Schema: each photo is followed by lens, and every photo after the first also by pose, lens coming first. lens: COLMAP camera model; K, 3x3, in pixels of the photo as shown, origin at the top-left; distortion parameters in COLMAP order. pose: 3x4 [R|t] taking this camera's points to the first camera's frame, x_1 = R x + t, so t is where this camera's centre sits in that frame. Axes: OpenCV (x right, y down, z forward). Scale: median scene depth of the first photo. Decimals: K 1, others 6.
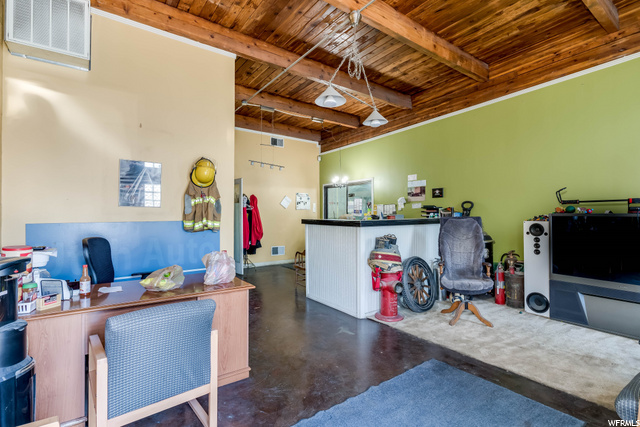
lens RADIAL K [[306.5, 0, 320.2], [0, 306.5, 213.3], [0, 0, 1]] dist [-0.002088, -0.000187]
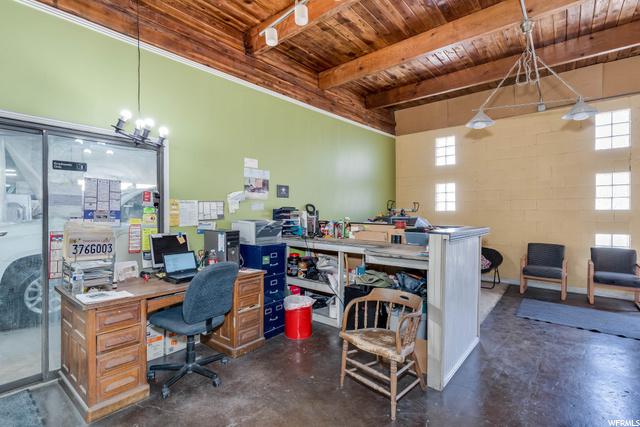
lens RADIAL K [[306.5, 0, 319.6], [0, 306.5, 213.6], [0, 0, 1]] dist [-0.002088, -0.000187]
pose [[-0.260638, -0.002968, 0.965432, -0.383932], [-0.004408, 0.999989, 0.001884, -0.010731], [-0.965426, -0.003764, -0.260649, 1.063328]]
